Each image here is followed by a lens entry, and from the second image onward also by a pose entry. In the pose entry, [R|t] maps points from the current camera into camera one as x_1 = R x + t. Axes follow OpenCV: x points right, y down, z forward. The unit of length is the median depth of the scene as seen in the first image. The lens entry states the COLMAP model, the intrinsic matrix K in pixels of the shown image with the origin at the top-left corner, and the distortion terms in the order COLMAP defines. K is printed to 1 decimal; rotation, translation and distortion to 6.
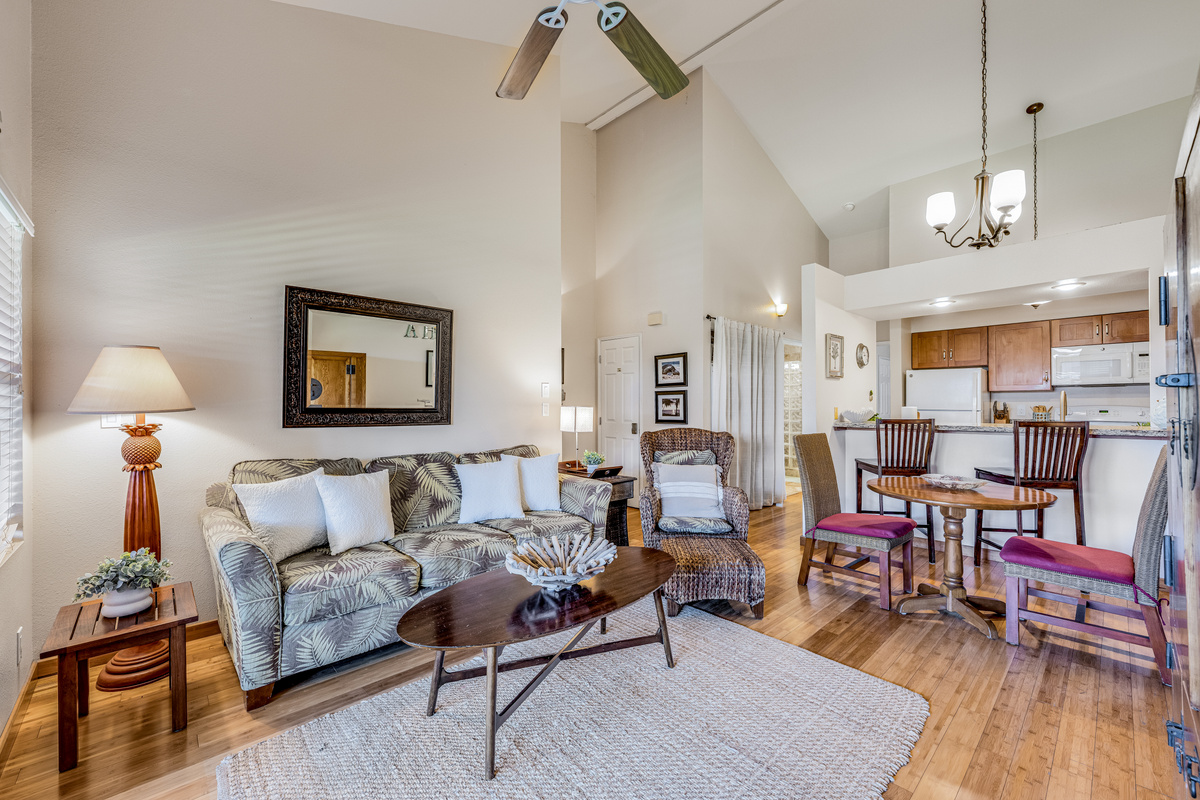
lens RADIAL K [[480.4, 0, 596.5], [0, 480.4, 408.3], [0, 0, 1]] dist [-0.000301, -0.000125]
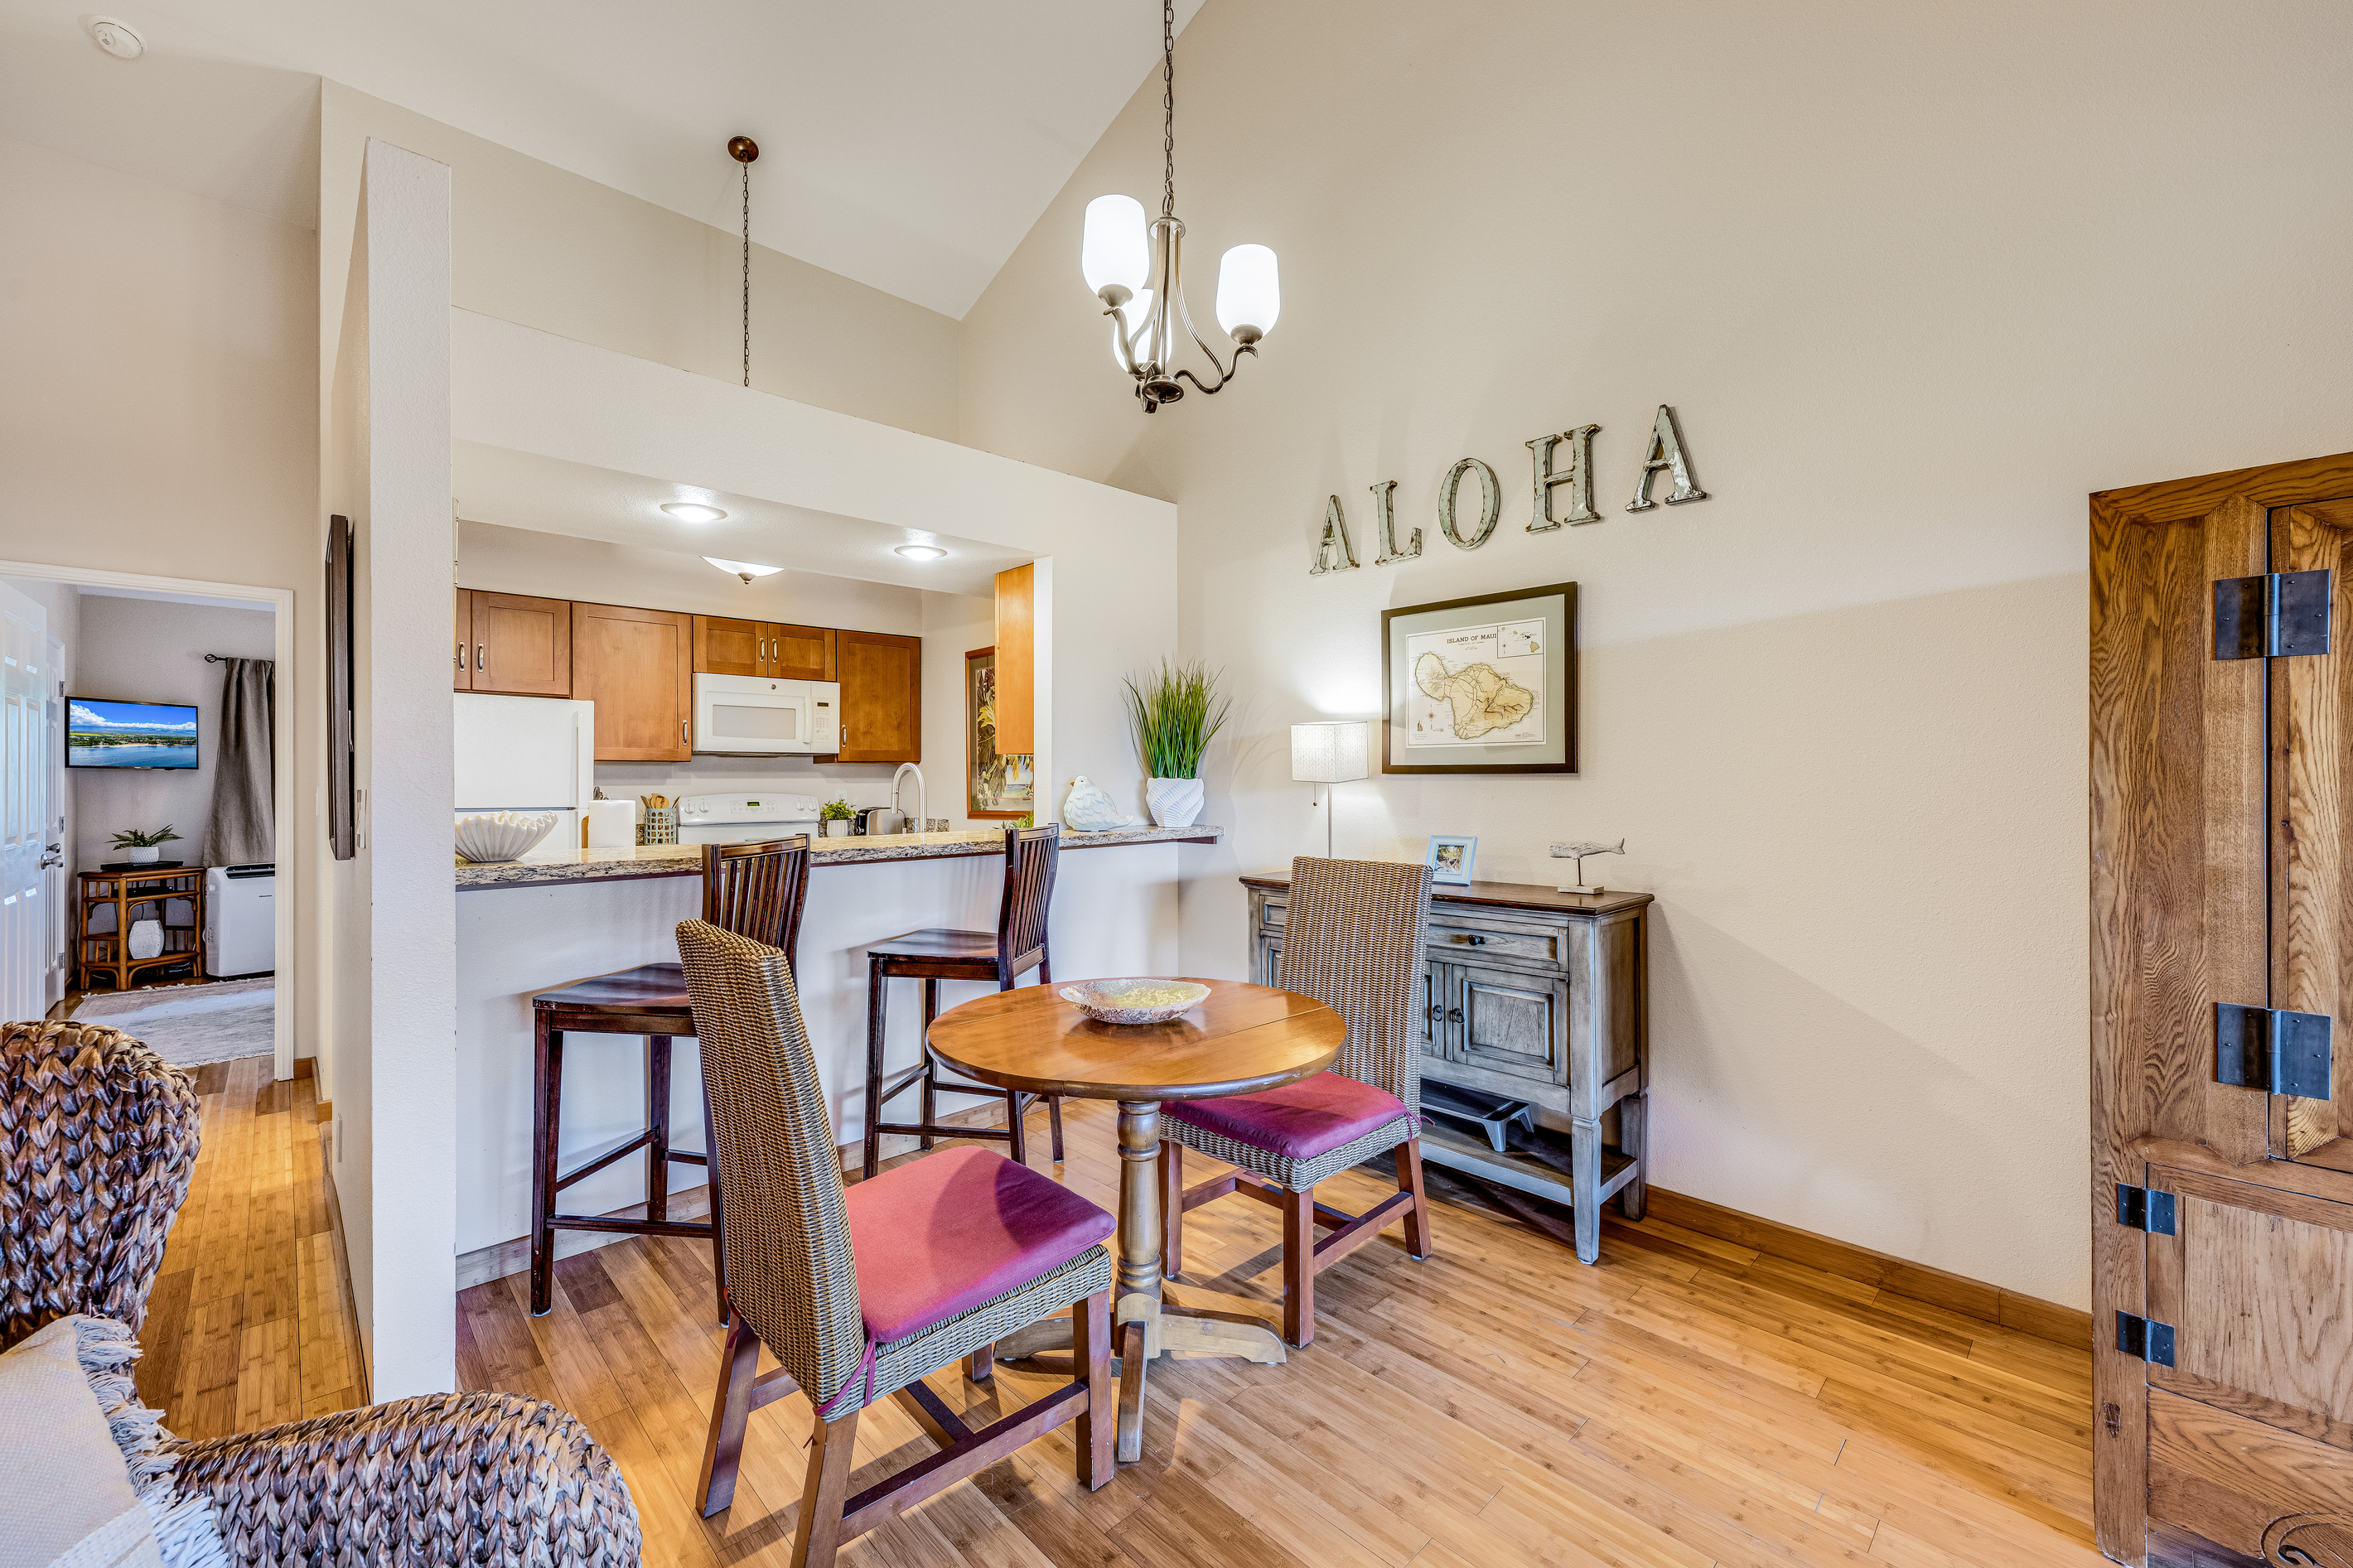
lens RADIAL K [[937.5, 0, 1168.9], [0, 937.5, 778.7], [0, 0, 1]] dist [0.001419, 0.000133]
pose [[-0.012736, 0.007104, 0.999894, 0.017270], [0.014001, 0.999878, -0.006926, -0.012310], [-0.999821, 0.013911, -0.012834, 0.971536]]
